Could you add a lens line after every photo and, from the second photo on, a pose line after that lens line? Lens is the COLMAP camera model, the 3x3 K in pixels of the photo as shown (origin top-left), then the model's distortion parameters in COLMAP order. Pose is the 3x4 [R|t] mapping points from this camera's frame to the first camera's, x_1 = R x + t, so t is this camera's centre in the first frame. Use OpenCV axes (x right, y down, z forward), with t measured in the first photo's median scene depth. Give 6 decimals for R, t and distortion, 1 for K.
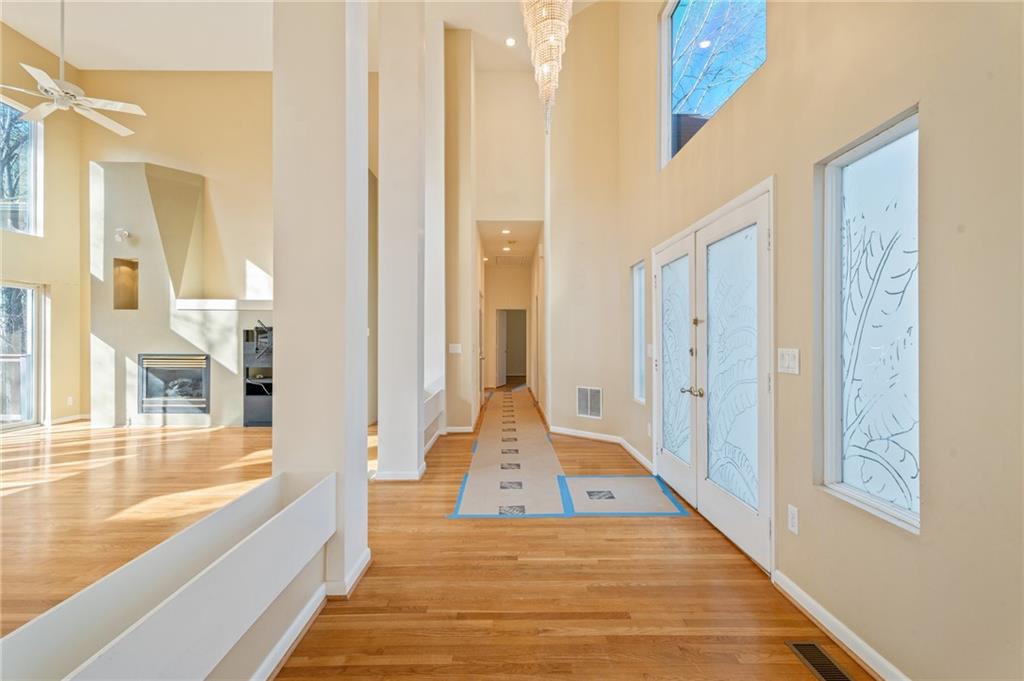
lens RADIAL K [[469.1, 0, 511.9], [0, 469.1, 343.0], [0, 0, 1]] dist [-0.000477, -0.000089]
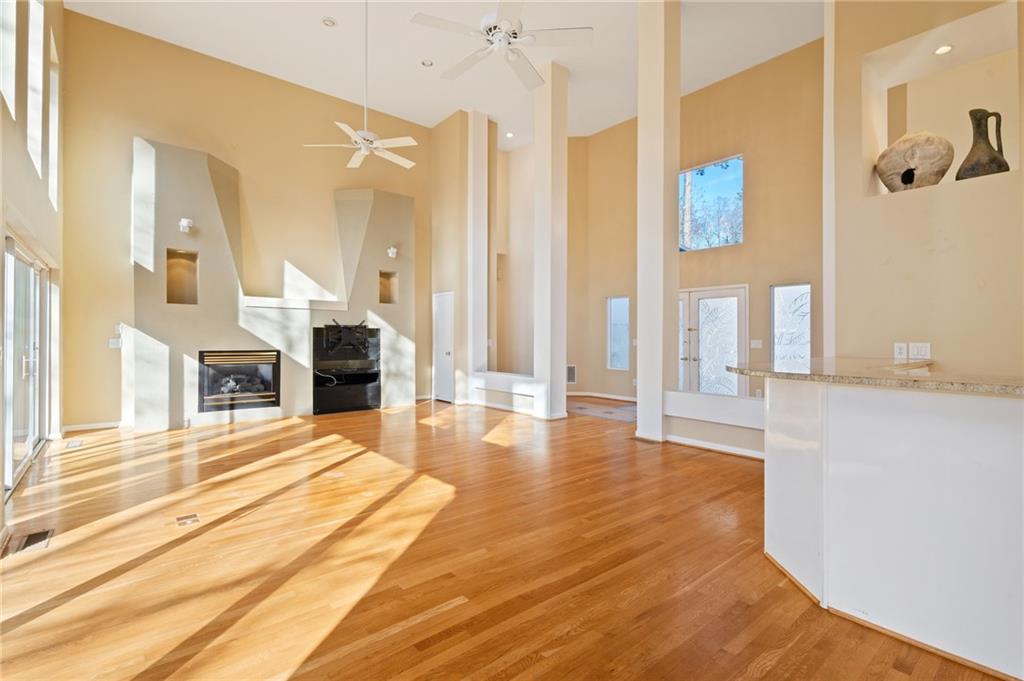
lens RADIAL K [[469.1, 0, 512.1], [0, 469.1, 335.8], [0, 0, 1]] dist [-0.000477, -0.000089]
pose [[0.771390, 0.001541, 0.636361, -0.913574], [0.002561, 0.999981, -0.005526, -0.000691], [-0.636358, 0.005893, 0.771372, -0.147138]]
